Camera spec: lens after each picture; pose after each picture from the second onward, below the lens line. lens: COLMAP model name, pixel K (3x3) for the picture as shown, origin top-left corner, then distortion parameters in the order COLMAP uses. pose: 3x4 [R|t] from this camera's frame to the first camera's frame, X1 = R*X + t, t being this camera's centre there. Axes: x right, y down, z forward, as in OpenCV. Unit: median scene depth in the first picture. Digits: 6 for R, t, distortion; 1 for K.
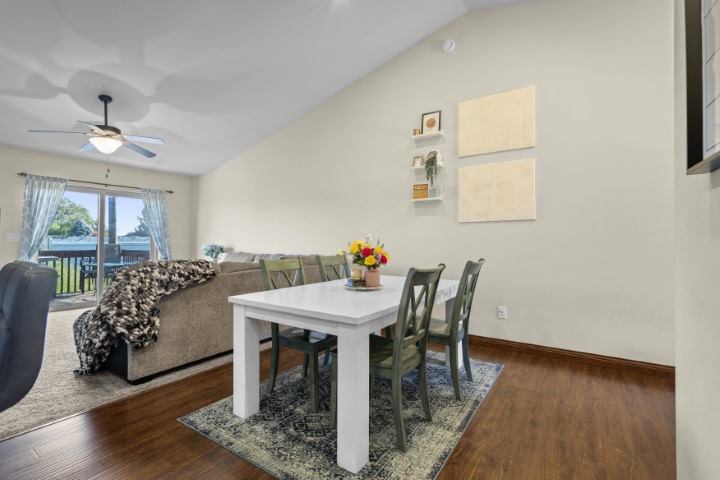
lens RADIAL K [[332.3, 0, 360.0], [0, 332.3, 240.0], [0, 0, 1]] dist [-0.000323, -0.000199]
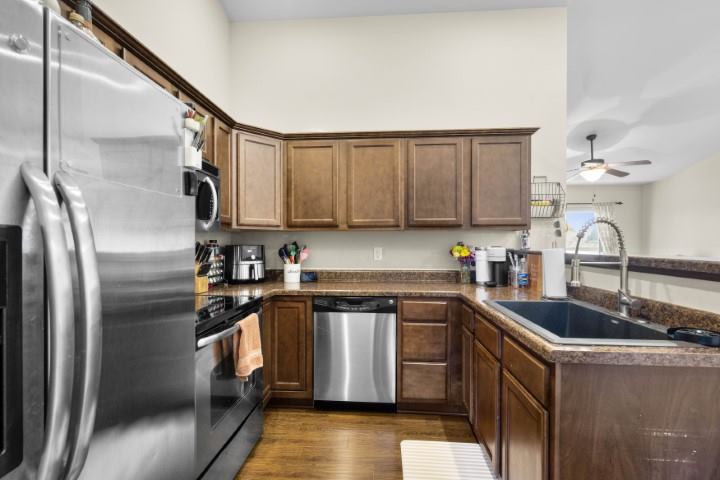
lens RADIAL K [[332.3, 0, 359.3], [0, 332.3, 244.0], [0, 0, 1]] dist [0.000171, 0.000040]
pose [[0.498461, 0.001789, -0.866910, -0.125801], [0.001294, 0.999995, 0.002808, -0.034069], [0.866911, -0.002522, 0.498456, -0.360811]]
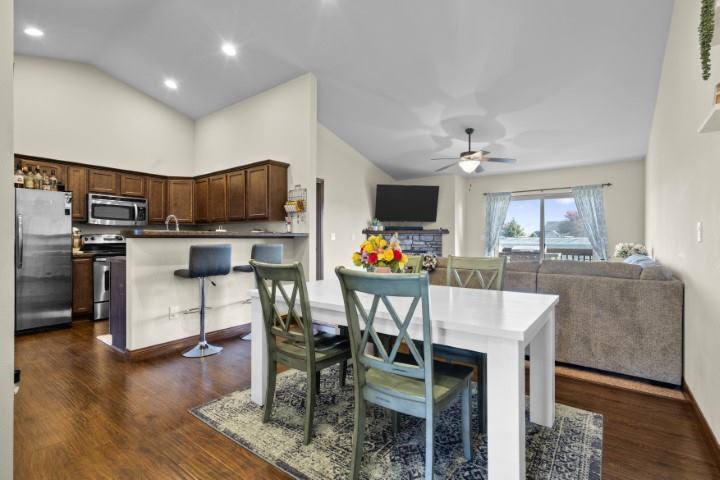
lens RADIAL K [[332.3, 0, 359.3], [0, 332.3, 244.0], [0, 0, 1]] dist [0.000171, 0.000040]
pose [[-0.050452, 0.009845, -0.998678, 0.567559], [0.000406, 0.999952, 0.009838, 0.007616], [0.998726, 0.000091, -0.050453, 0.630787]]
